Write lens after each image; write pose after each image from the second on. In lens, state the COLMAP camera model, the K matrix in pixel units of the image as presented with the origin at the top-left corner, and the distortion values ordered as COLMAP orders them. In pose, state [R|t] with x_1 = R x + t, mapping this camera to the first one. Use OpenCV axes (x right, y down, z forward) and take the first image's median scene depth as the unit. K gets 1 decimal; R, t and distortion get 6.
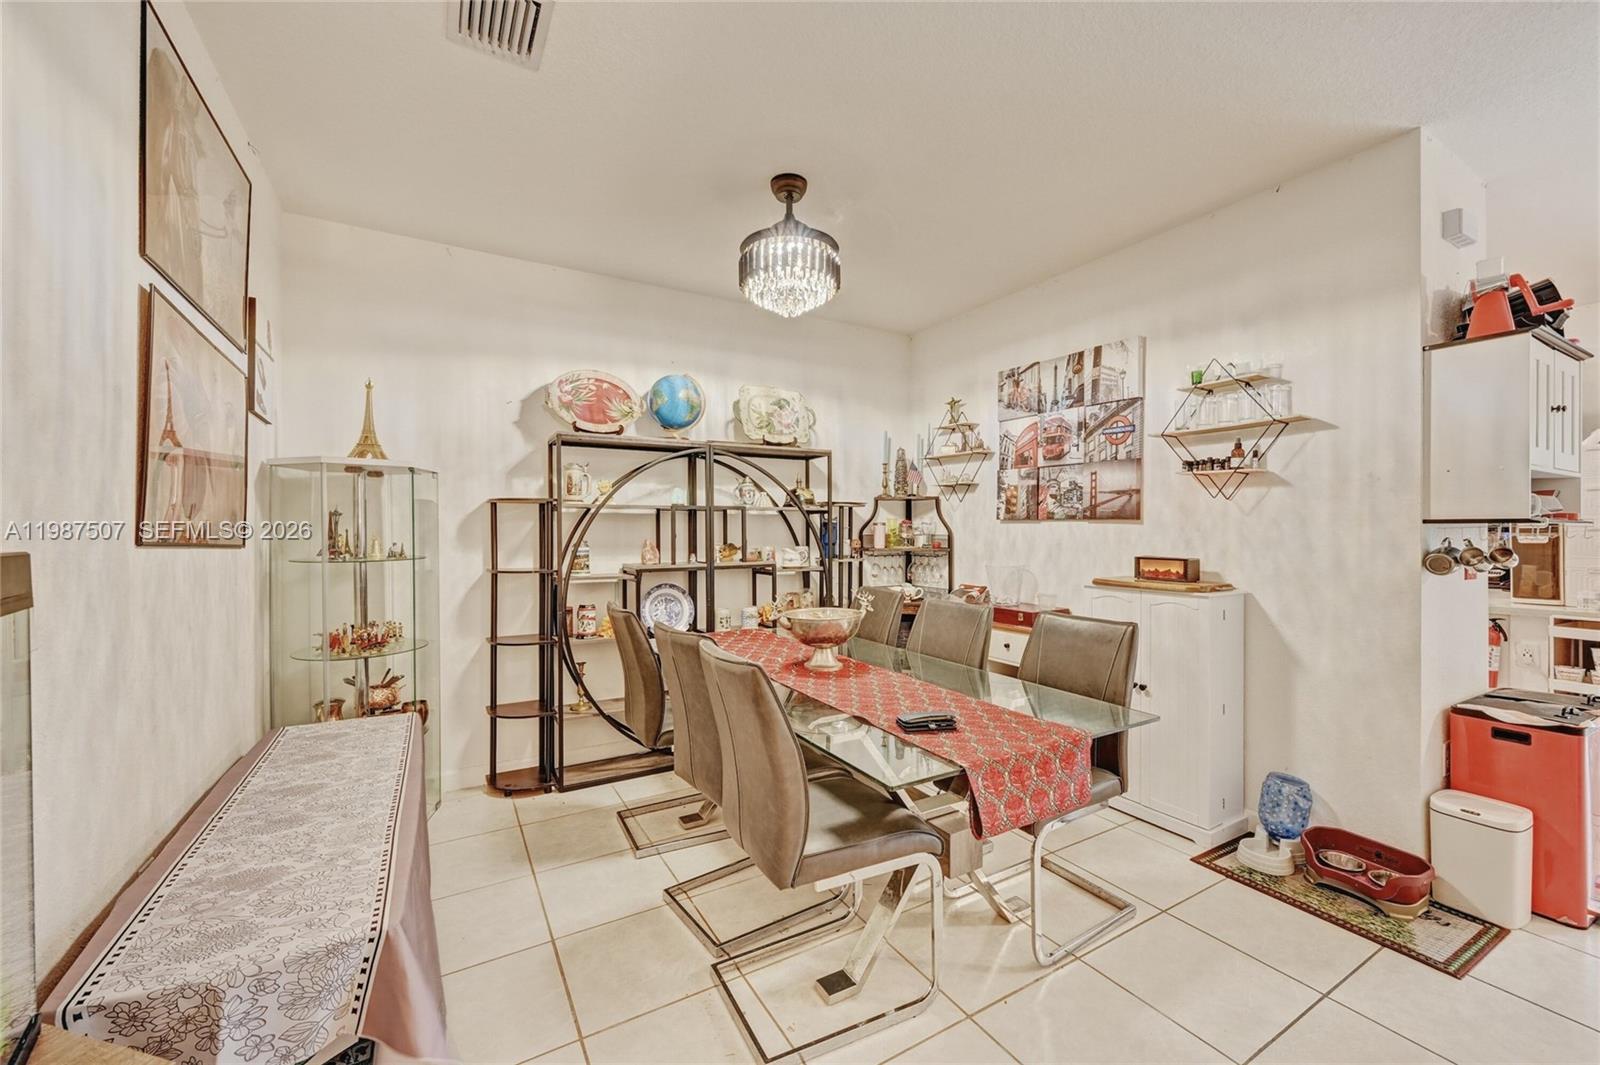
lens RADIAL K [[657.2, 0, 810.5], [0, 657.2, 533.8], [0, 0, 1]] dist [-0.002079, 0.001726]
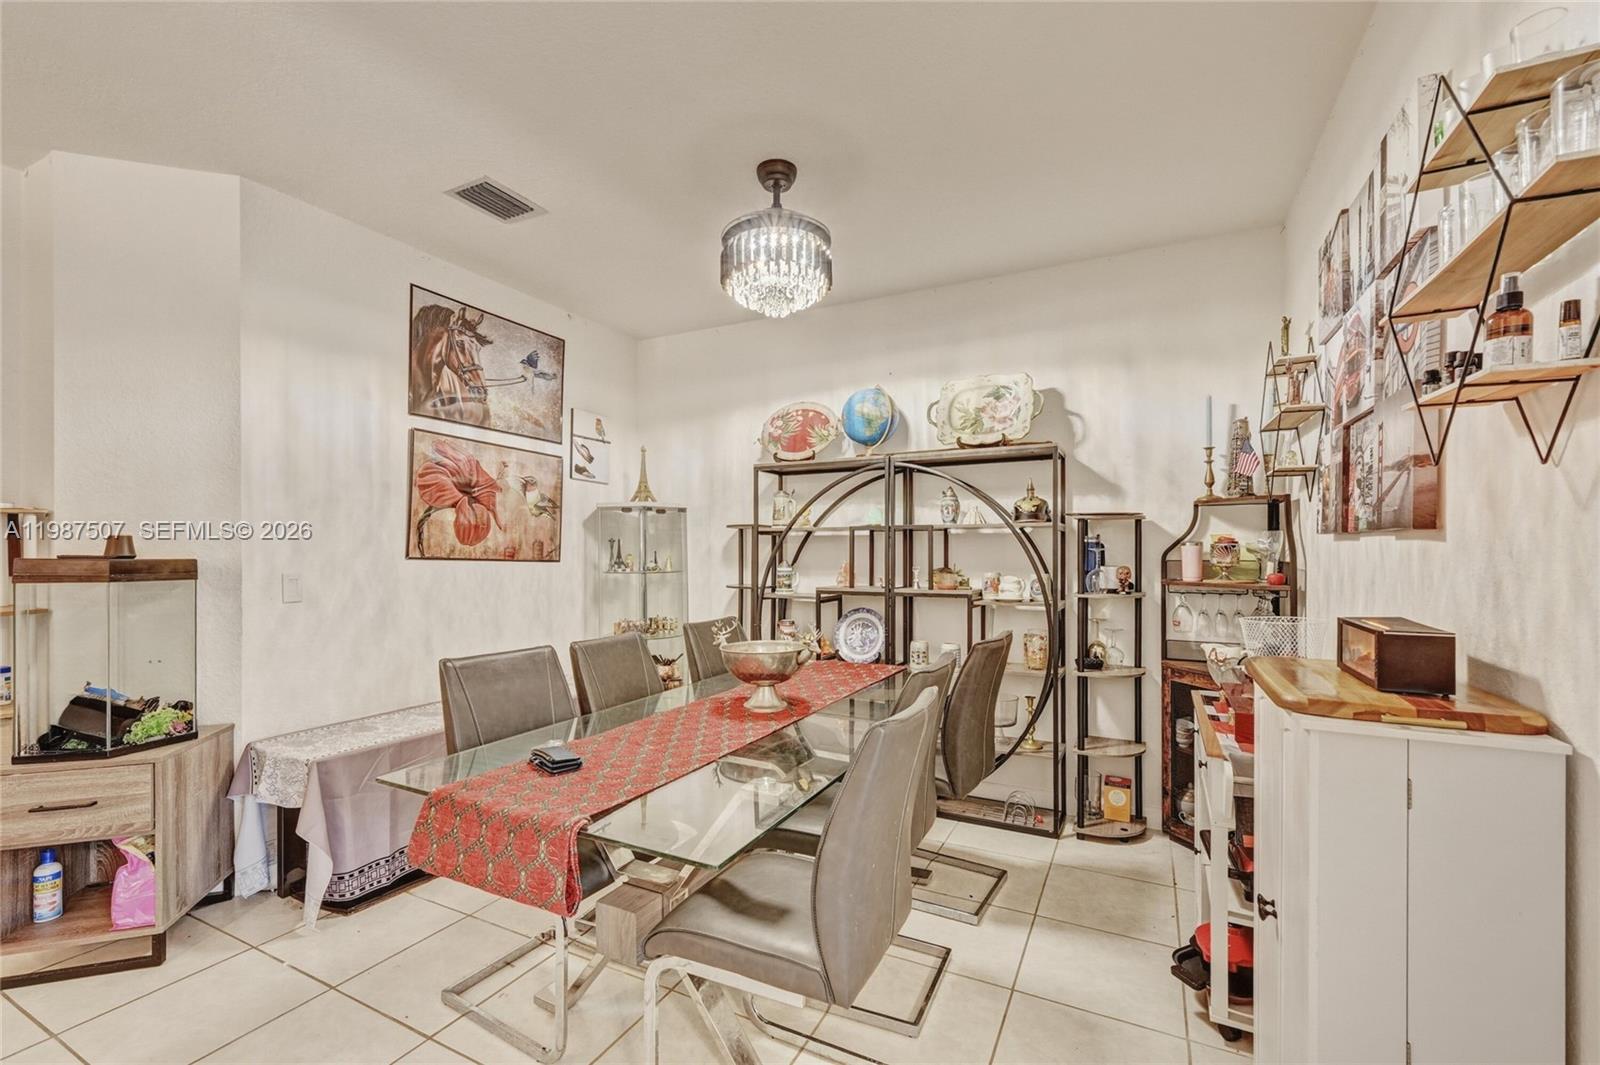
lens RADIAL K [[657.2, 0, 791.6], [0, 657.2, 551.8], [0, 0, 1]] dist [-0.002079, 0.001726]
pose [[0.533483, 0.000904, -0.845811, 0.535125], [-0.005474, 0.999982, -0.002385, -0.003257], [0.845793, 0.005902, 0.533478, 0.397617]]
